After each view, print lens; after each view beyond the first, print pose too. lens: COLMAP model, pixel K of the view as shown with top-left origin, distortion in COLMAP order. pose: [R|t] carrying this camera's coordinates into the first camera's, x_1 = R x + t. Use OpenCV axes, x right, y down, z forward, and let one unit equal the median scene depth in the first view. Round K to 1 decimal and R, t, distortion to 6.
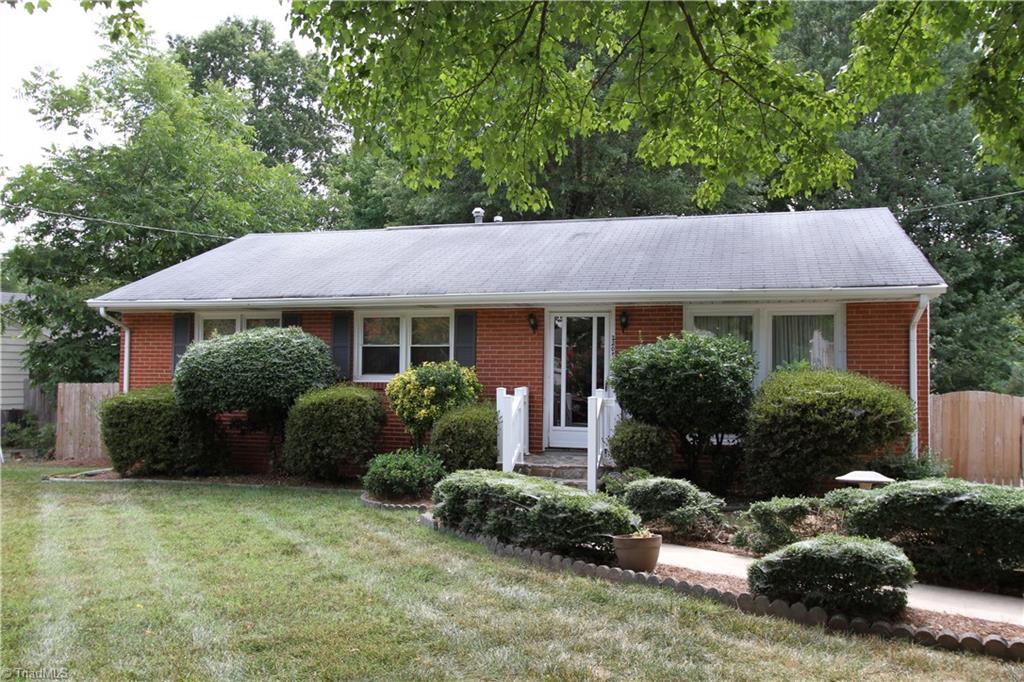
lens RADIAL K [[847.8, 0, 512.0], [0, 847.8, 341.0], [0, 0, 1]] dist [0.010512, 0.005811]
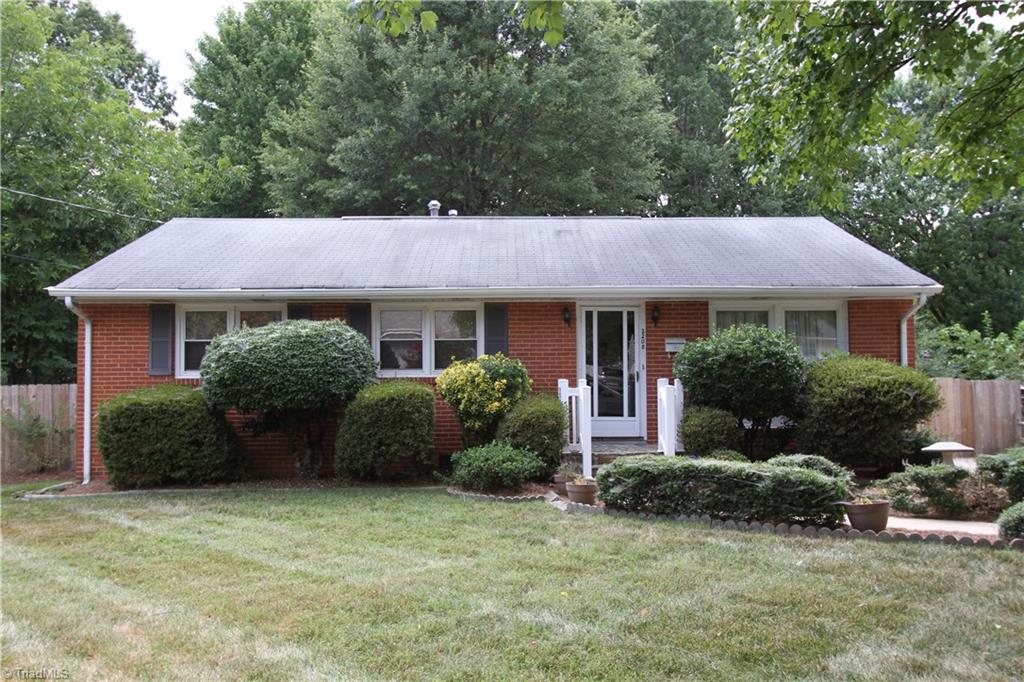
lens RADIAL K [[866.1, 0, 512.0], [0, 866.1, 341.0], [0, 0, 1]] dist [0.006027, 0.006575]
pose [[0.954456, -0.003036, 0.298336, -0.355038], [0.002871, 0.999995, 0.000993, 0.007022], [-0.298337, -0.000091, 0.954460, 0.021559]]
